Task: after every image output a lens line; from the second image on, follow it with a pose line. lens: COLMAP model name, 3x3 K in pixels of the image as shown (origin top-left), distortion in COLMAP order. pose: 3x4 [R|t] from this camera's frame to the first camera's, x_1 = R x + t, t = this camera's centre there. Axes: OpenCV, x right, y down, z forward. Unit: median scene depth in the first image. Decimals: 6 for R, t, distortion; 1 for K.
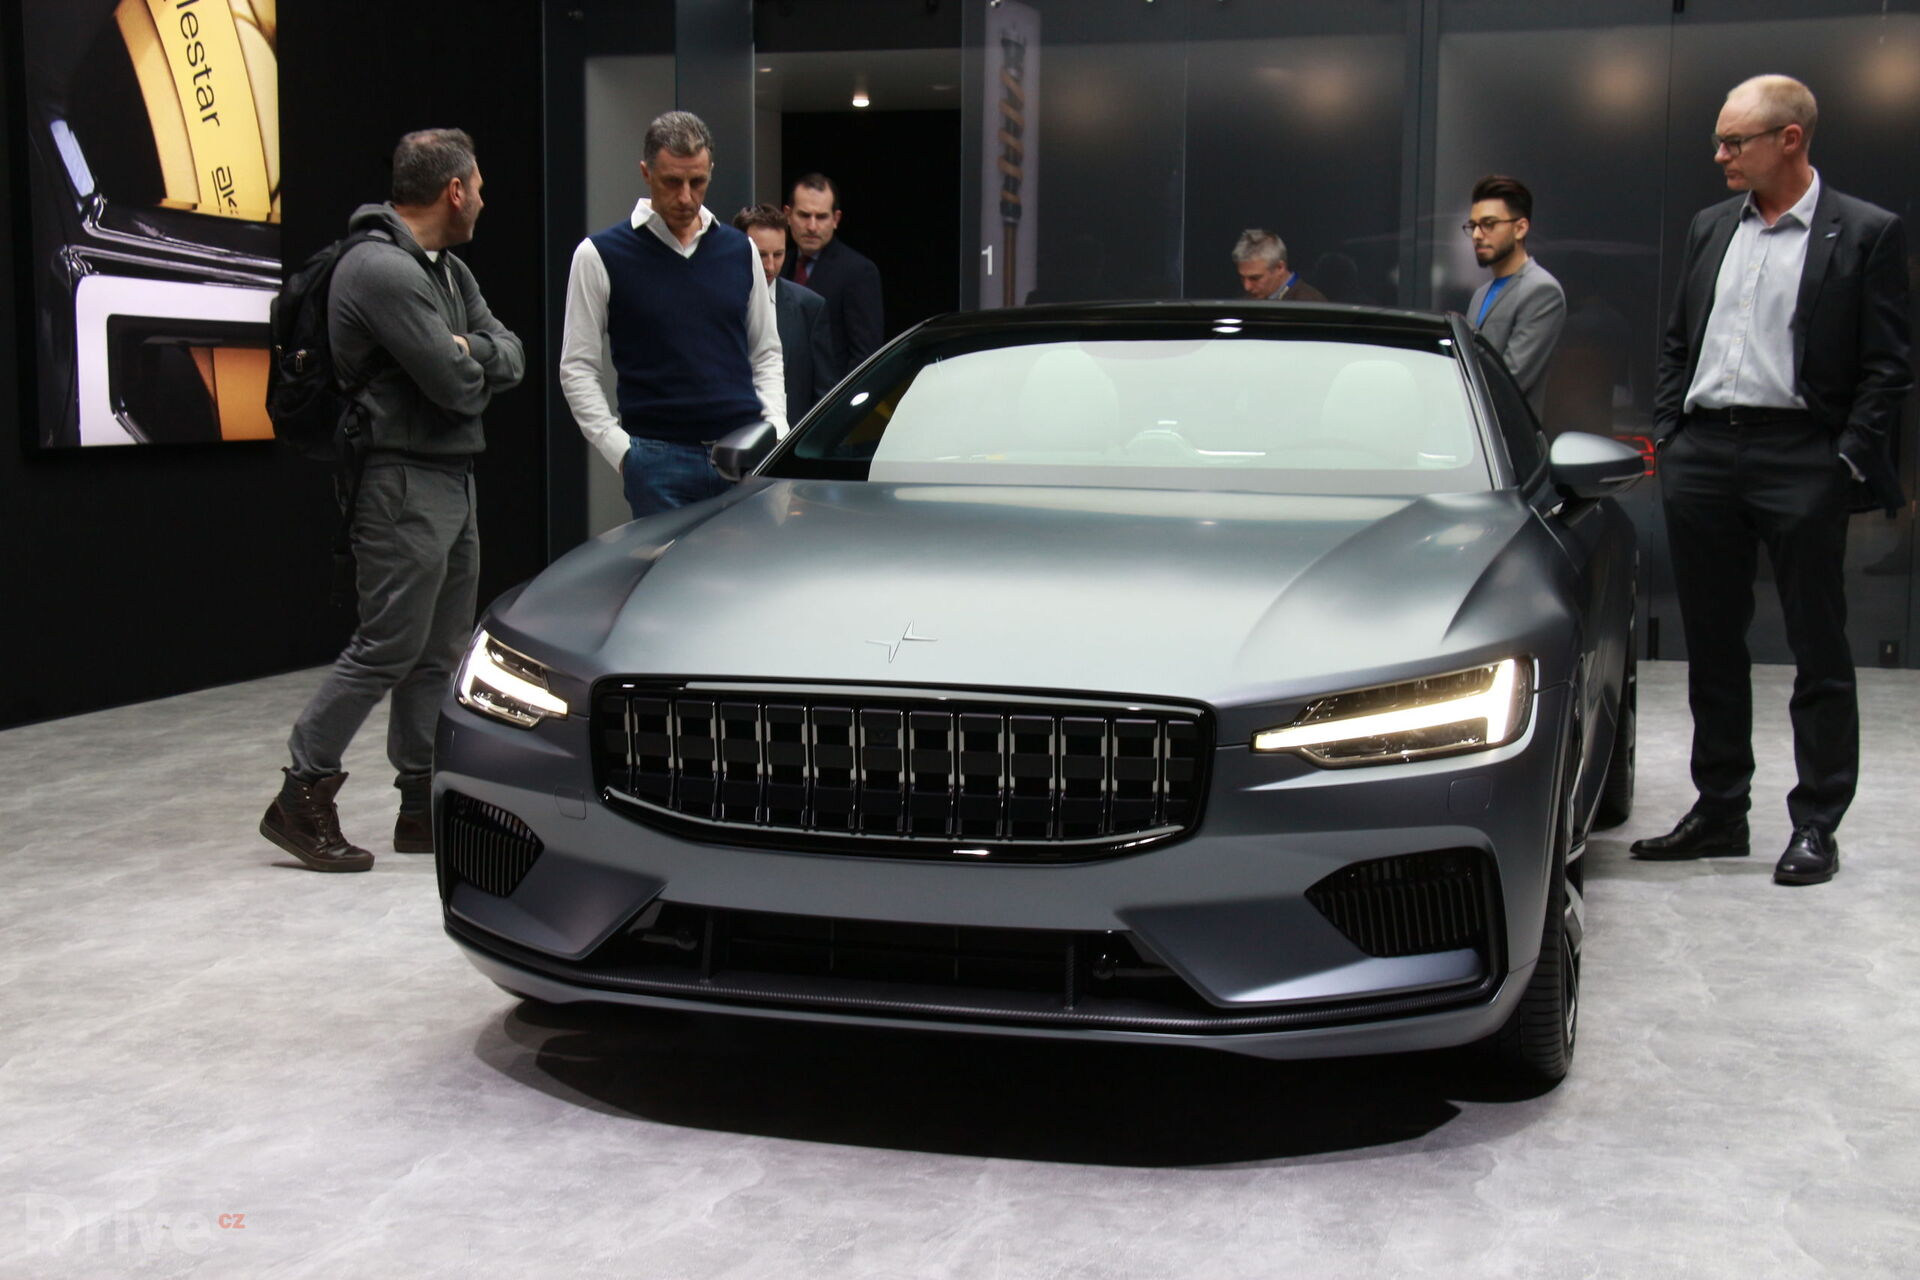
lens RADIAL K [[2598.0, 0, 960.0], [0, 2598.0, 708.9], [0, 0, 1]] dist [-0.005894, 0.556660]
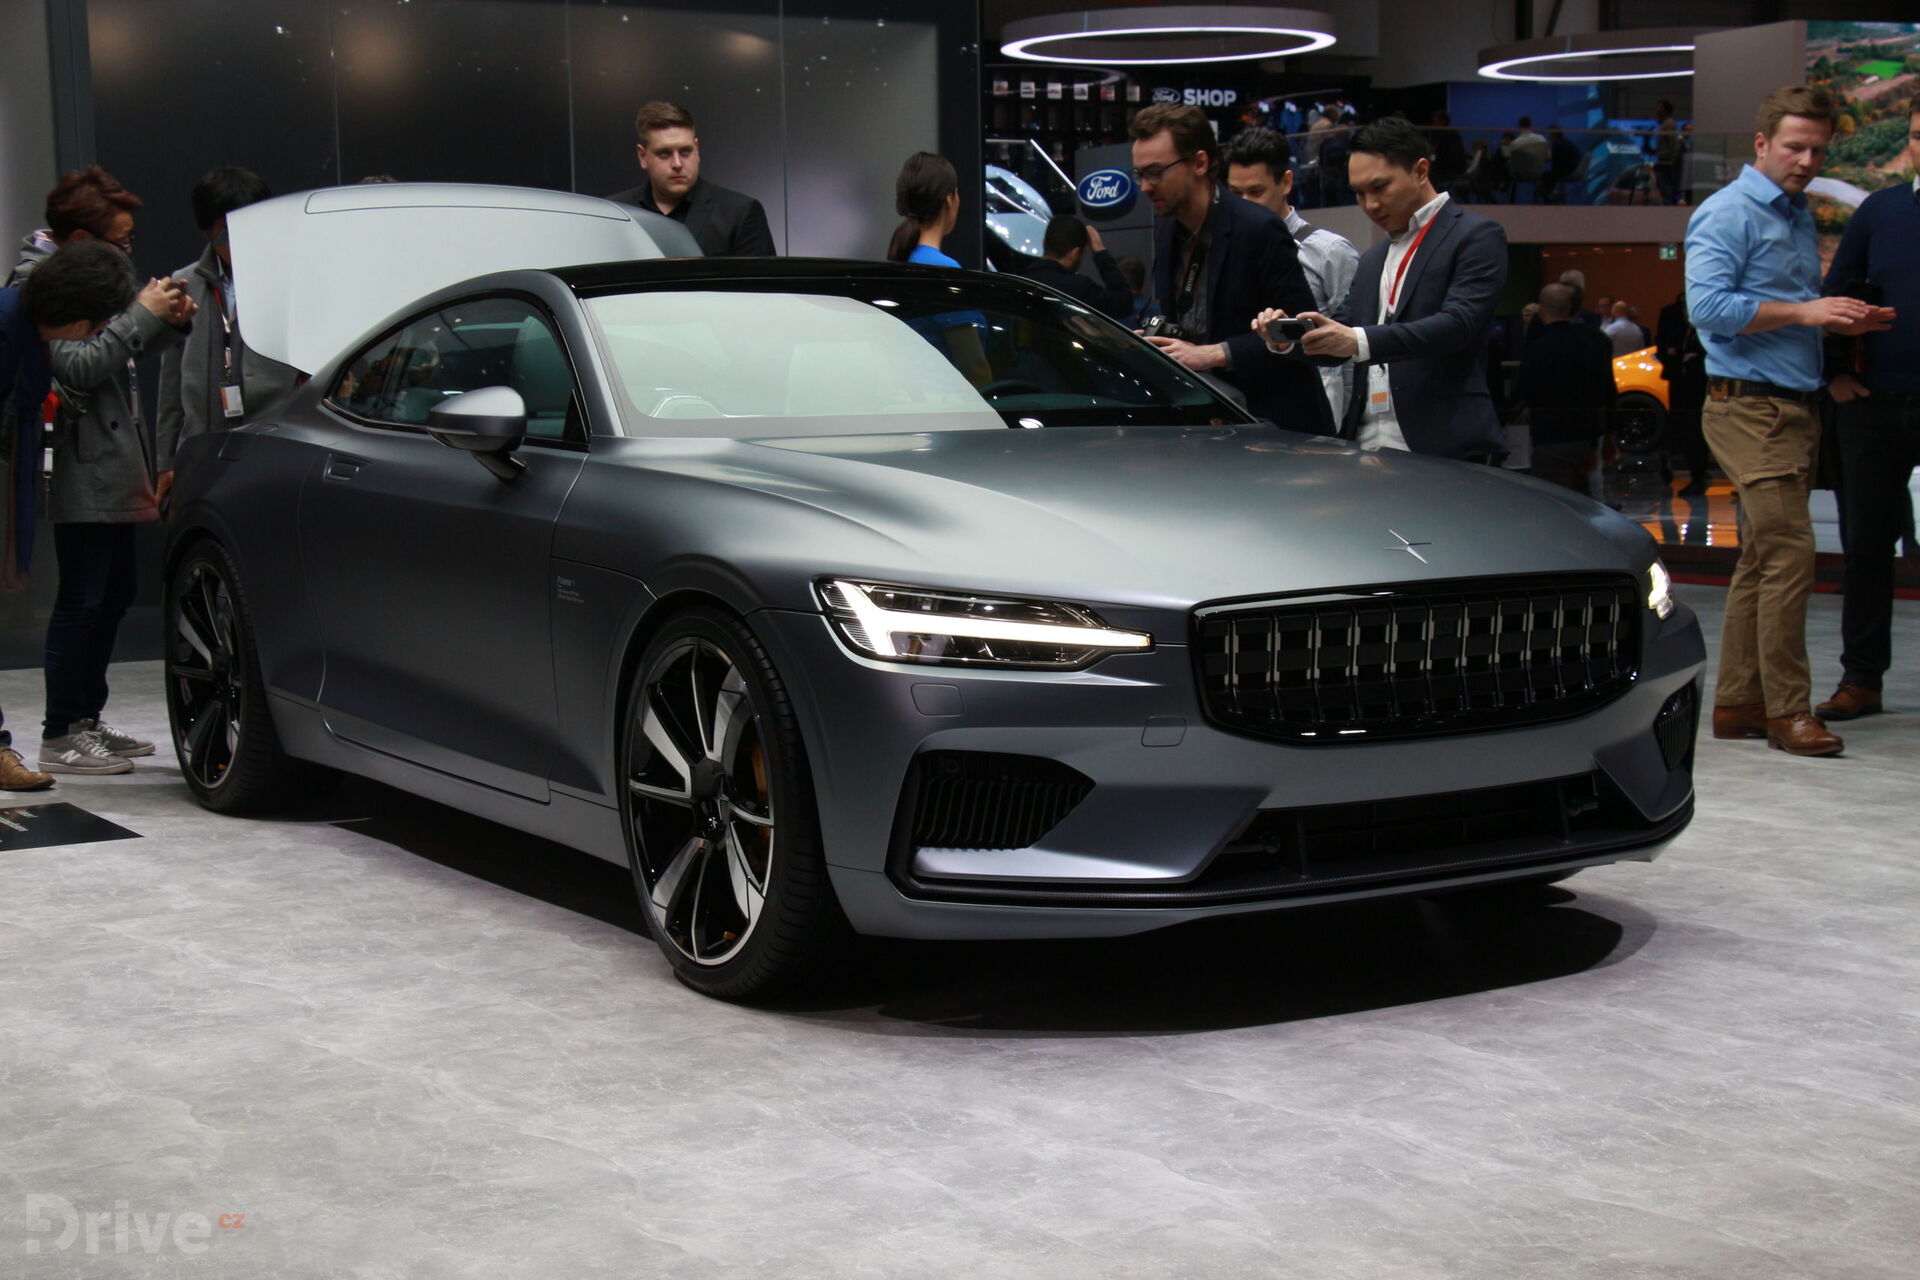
lens RADIAL K [[2961.6, 0, 960.0], [0, 2961.6, 640.0], [0, 0, 1]] dist [0.052321, 0.525780]
pose [[0.677207, -0.089382, 0.730344, -1.000017], [0.114844, 0.993269, 0.015072, -0.025120], [-0.726775, 0.073669, 0.682914, 0.240954]]
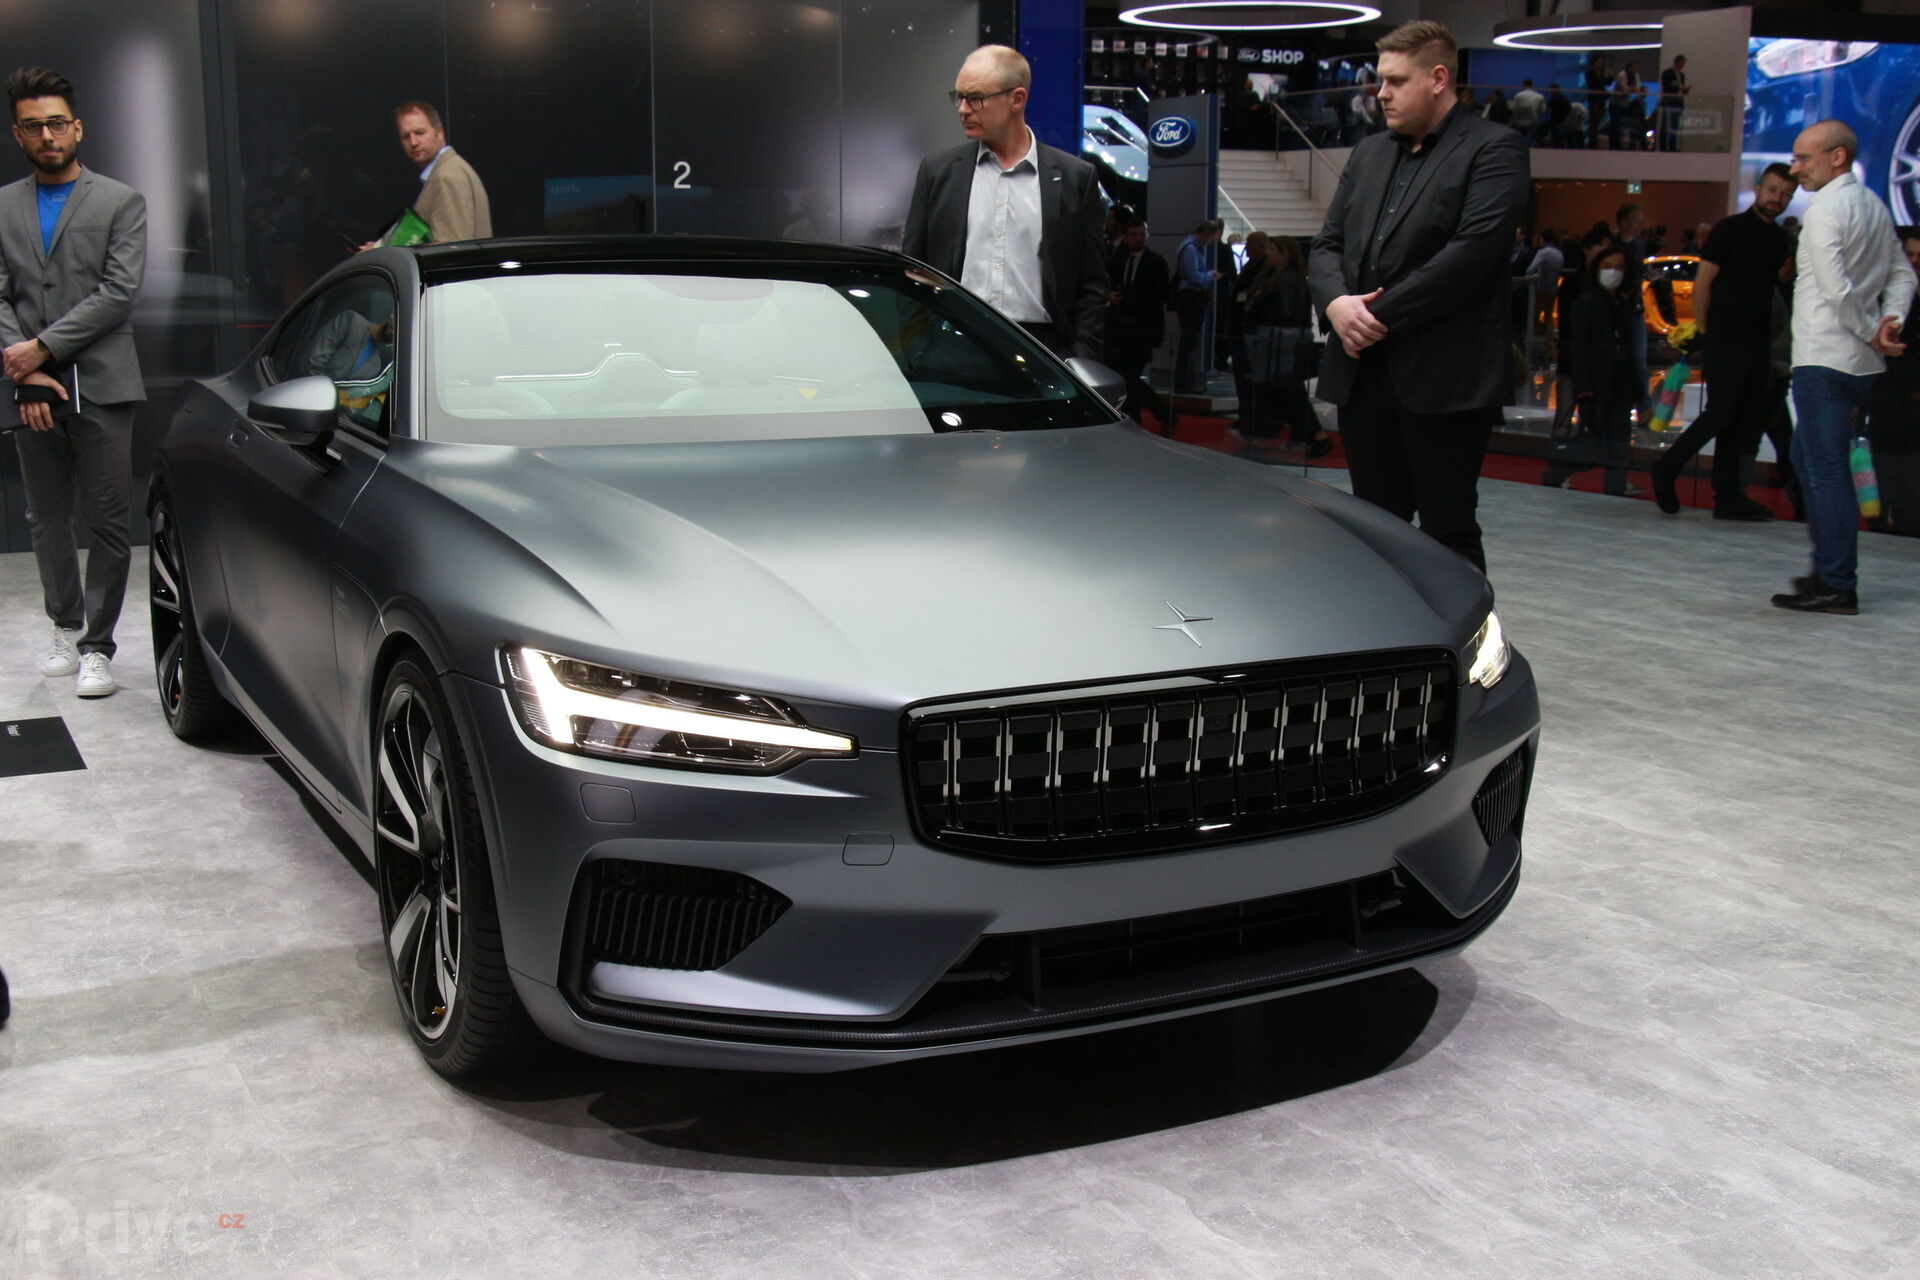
lens RADIAL K [[2158.0, 0, 957.4], [0, 2158.0, 660.2], [0, 0, 1]] dist [-0.016805, 0.023619]
pose [[0.727247, -0.135024, 0.672963, -0.580160], [0.088539, 0.990723, 0.103099, -0.095072], [-0.680641, -0.015396, 0.732455, 0.417593]]
